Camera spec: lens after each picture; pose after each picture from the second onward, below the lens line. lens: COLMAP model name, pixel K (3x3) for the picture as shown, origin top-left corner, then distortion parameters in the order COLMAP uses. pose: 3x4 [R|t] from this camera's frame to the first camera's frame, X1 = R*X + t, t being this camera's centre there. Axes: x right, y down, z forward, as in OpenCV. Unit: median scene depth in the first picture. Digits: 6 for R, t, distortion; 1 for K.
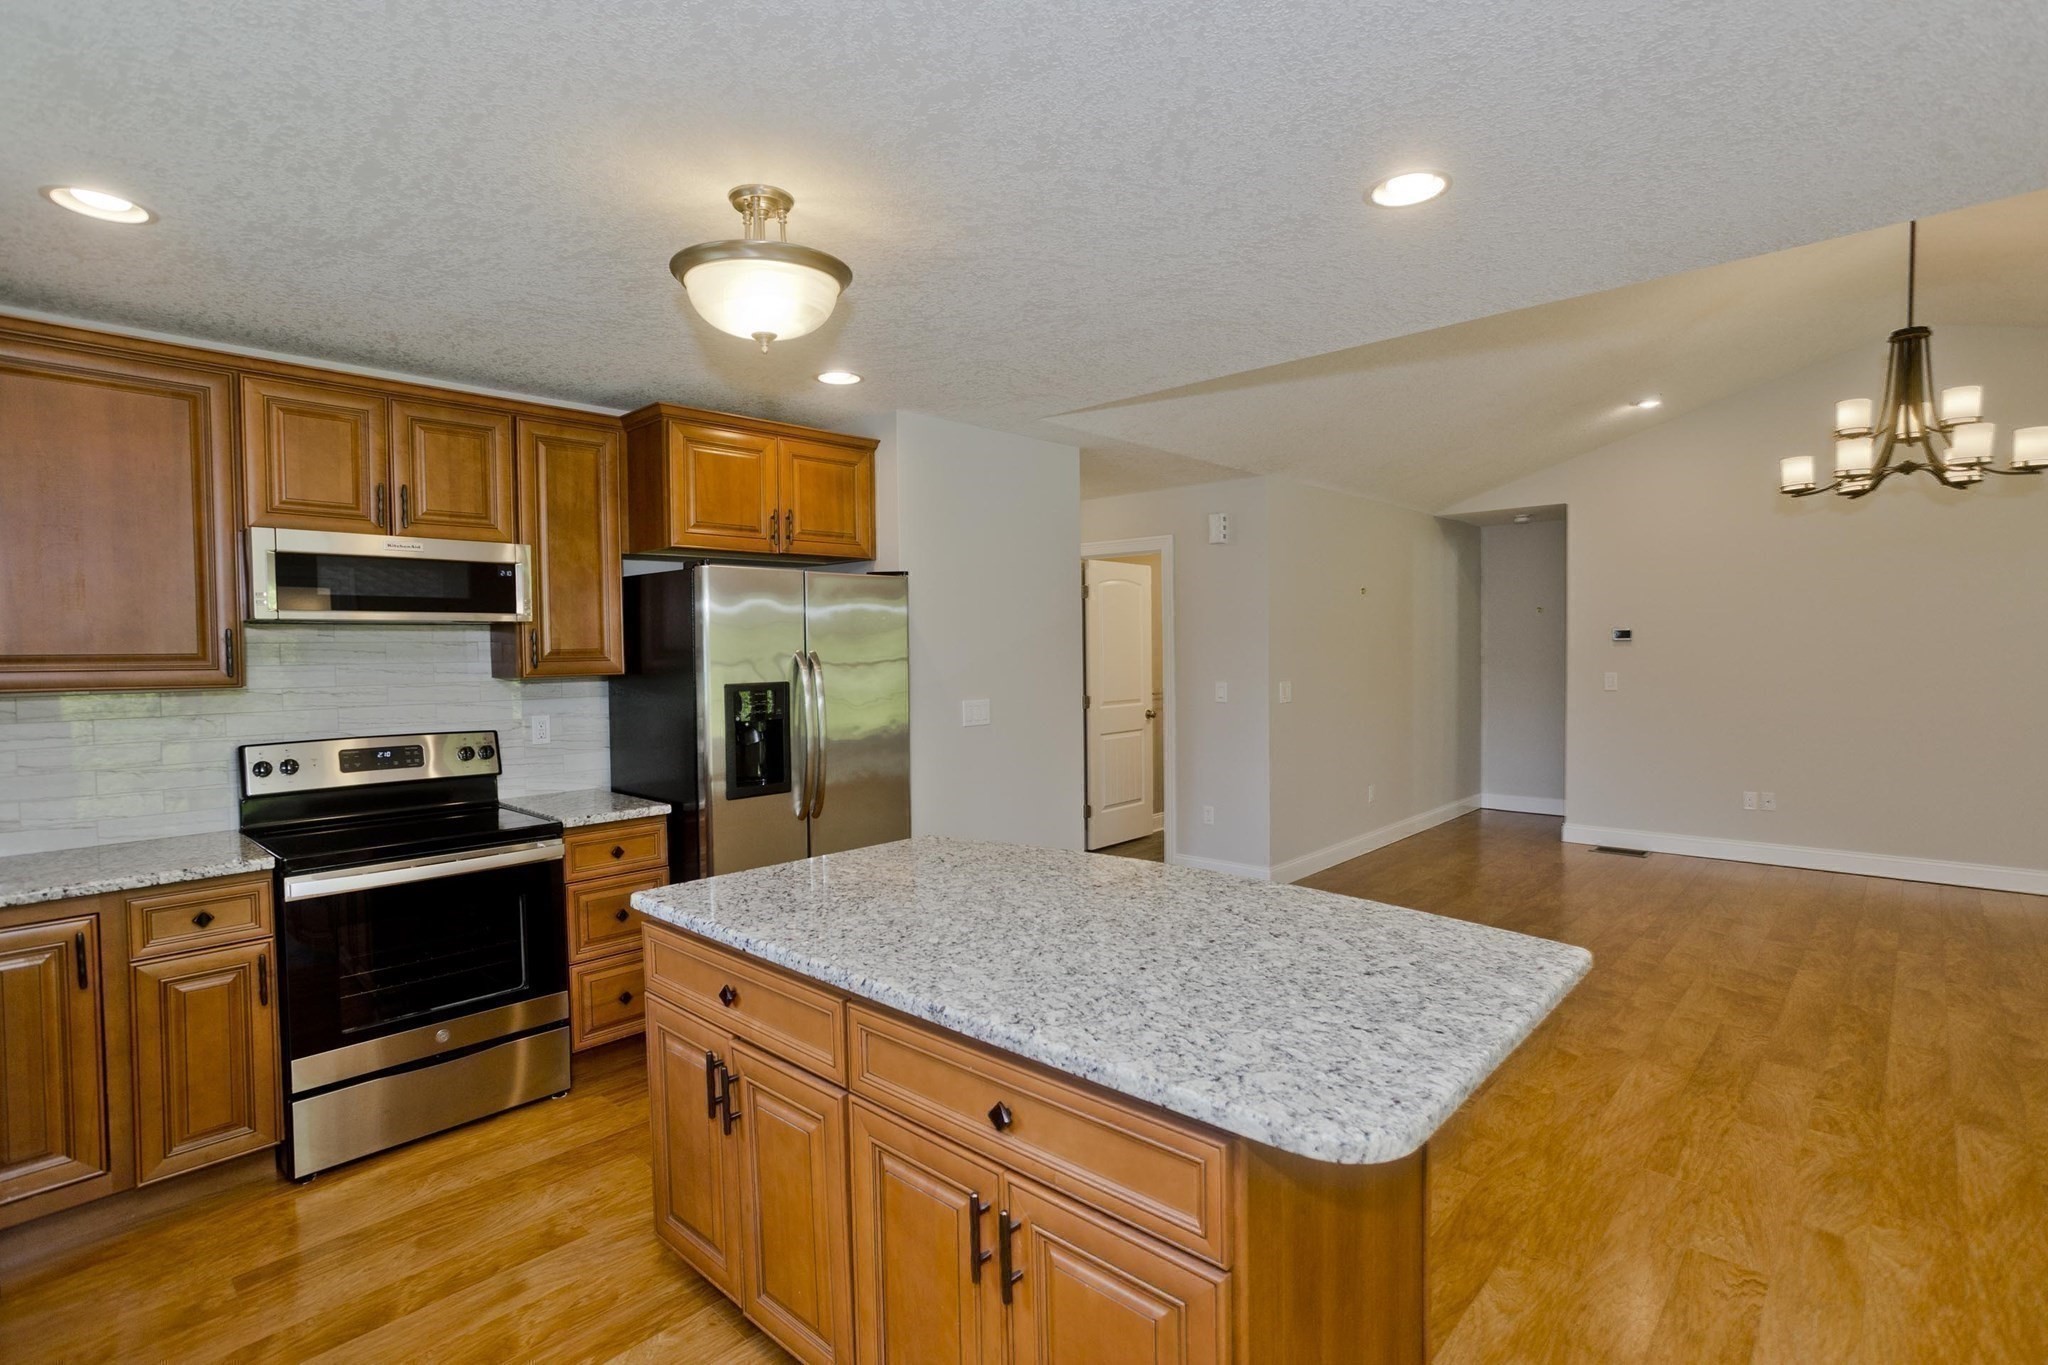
lens RADIAL K [[982.3, 0, 1027.3], [0, 982.3, 681.5], [0, 0, 1]] dist [-0.044077, 0.026849]
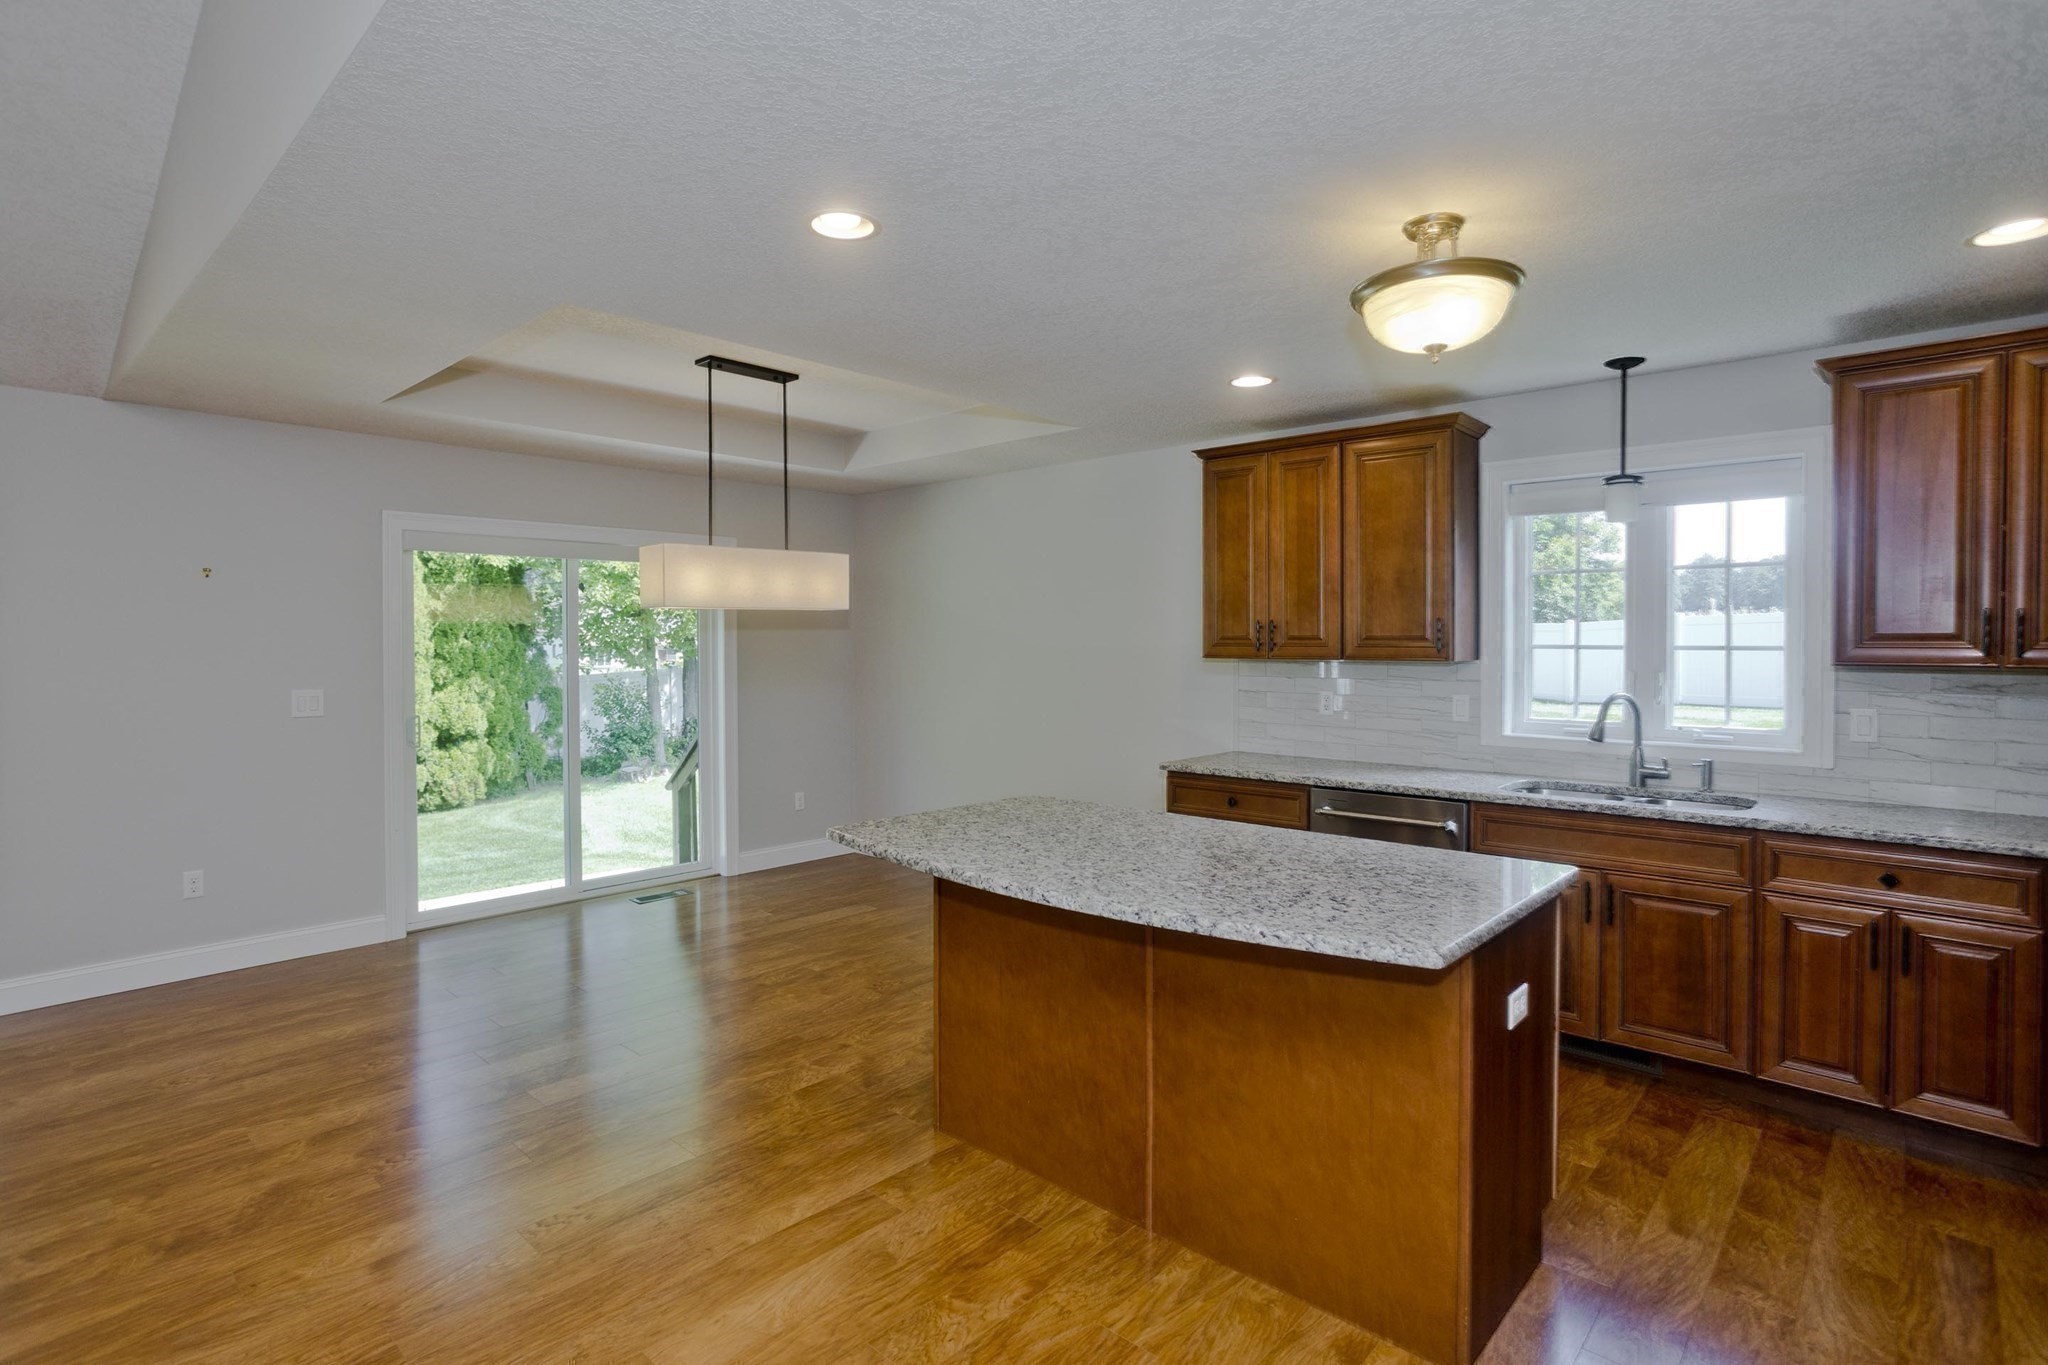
lens RADIAL K [[1012.1, 0, 1015.4], [0, 1012.1, 643.9], [0, 0, 1]] dist [-0.023381, 0.011064]
pose [[-0.999853, 0.015814, -0.006596, 0.136933], [0.015578, 0.999288, 0.034377, -0.047671], [0.007135, 0.034269, -0.999387, 1.392394]]
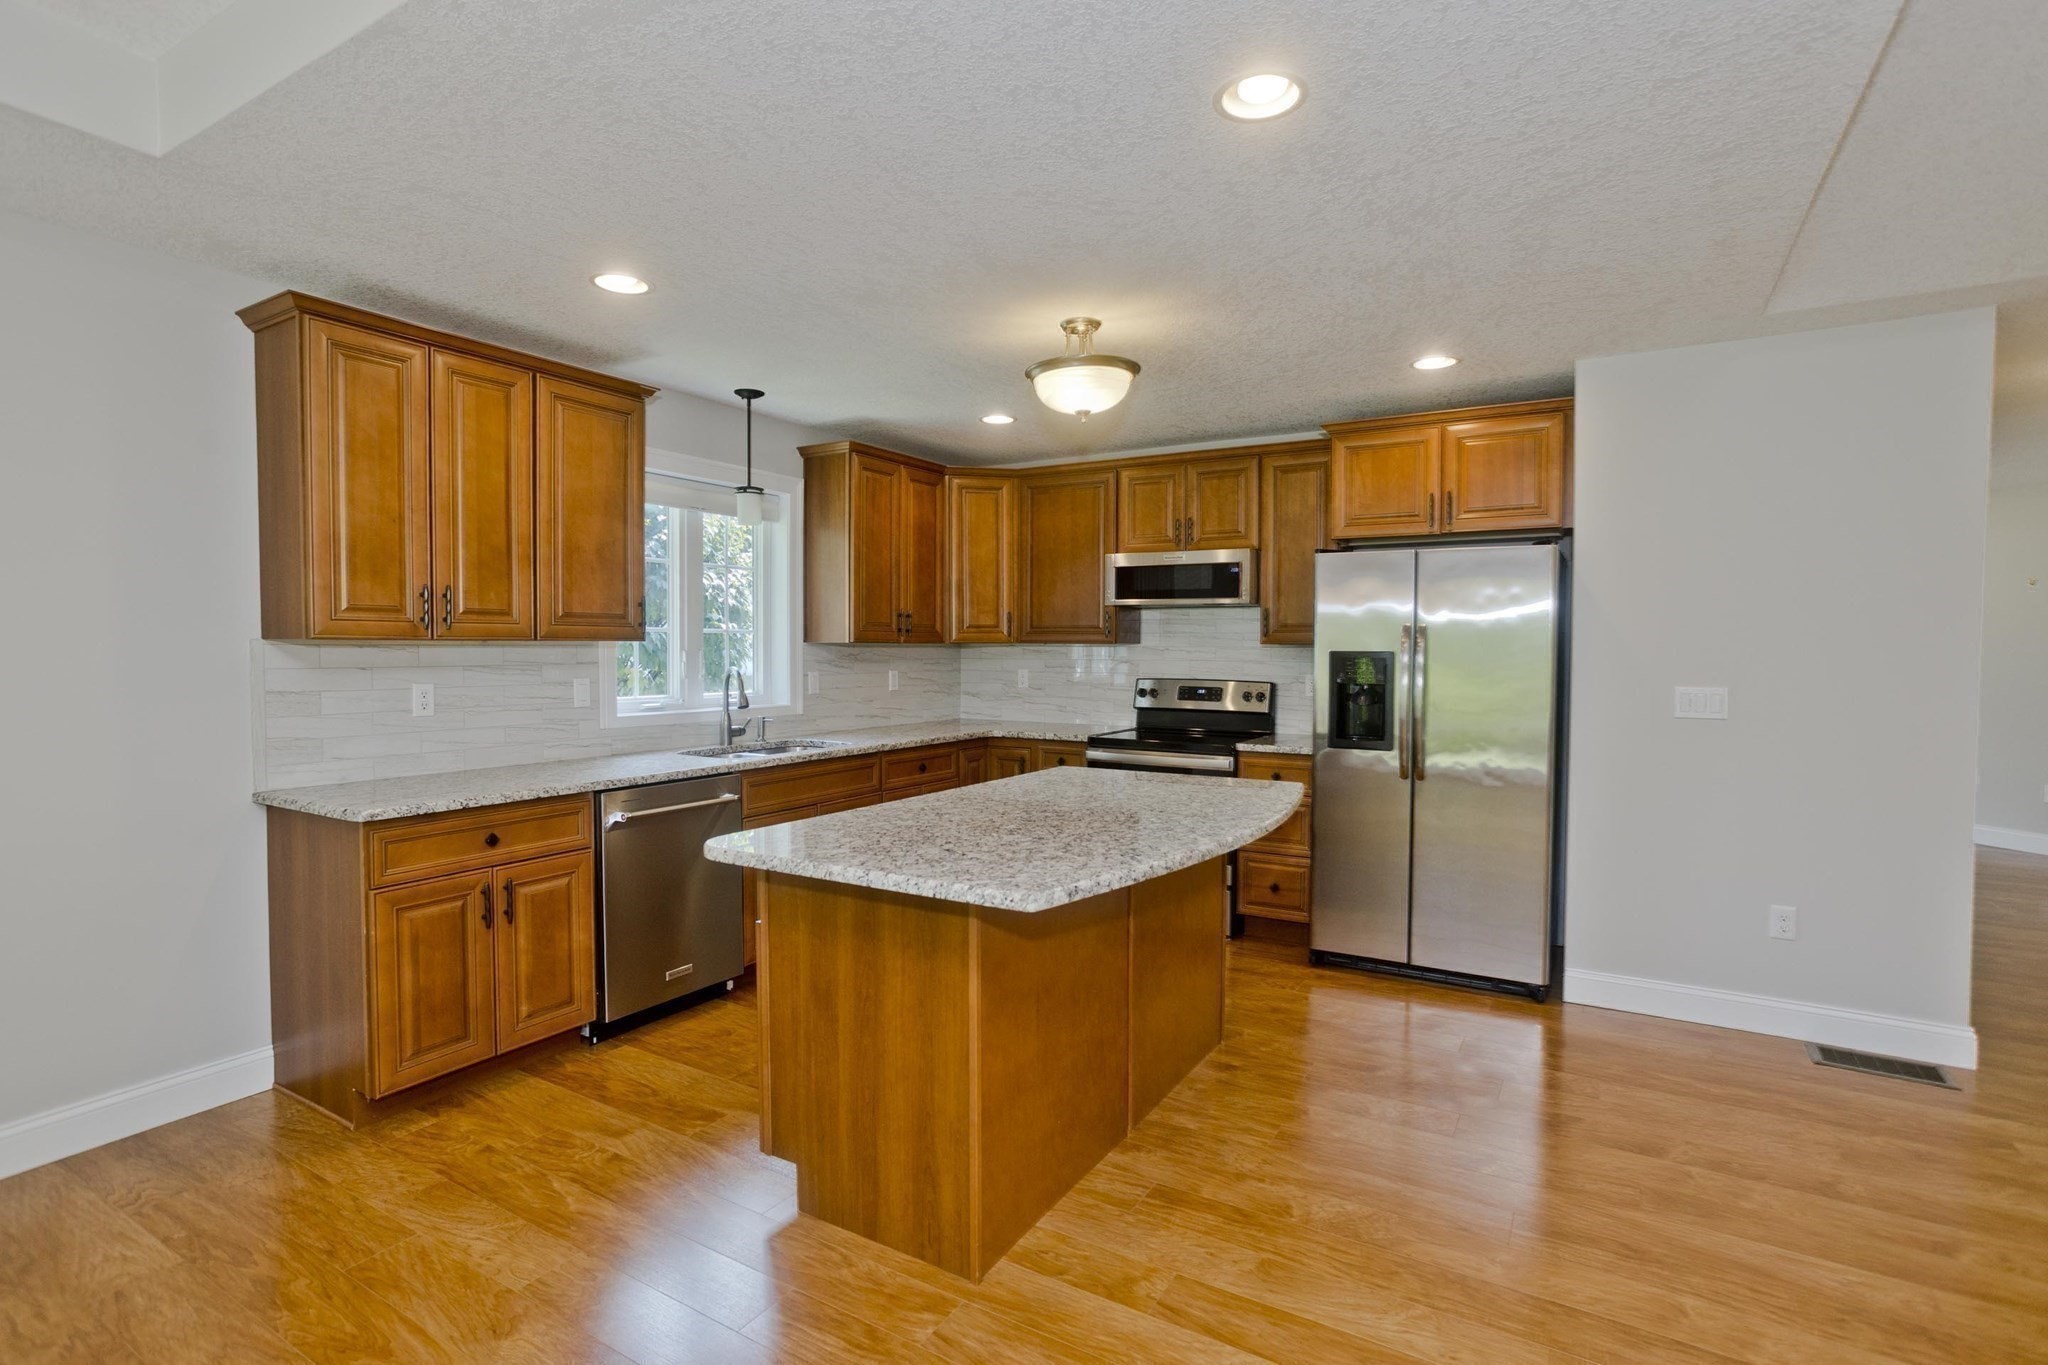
lens RADIAL K [[982.3, 0, 1023.9], [0, 982.3, 677.3], [0, 0, 1]] dist [-0.044077, 0.026849]
pose [[0.205851, 0.046433, -0.977481, 0.807137], [-0.039845, 0.998443, 0.039038, 0.002589], [0.977772, 0.030912, 0.207380, 0.391679]]
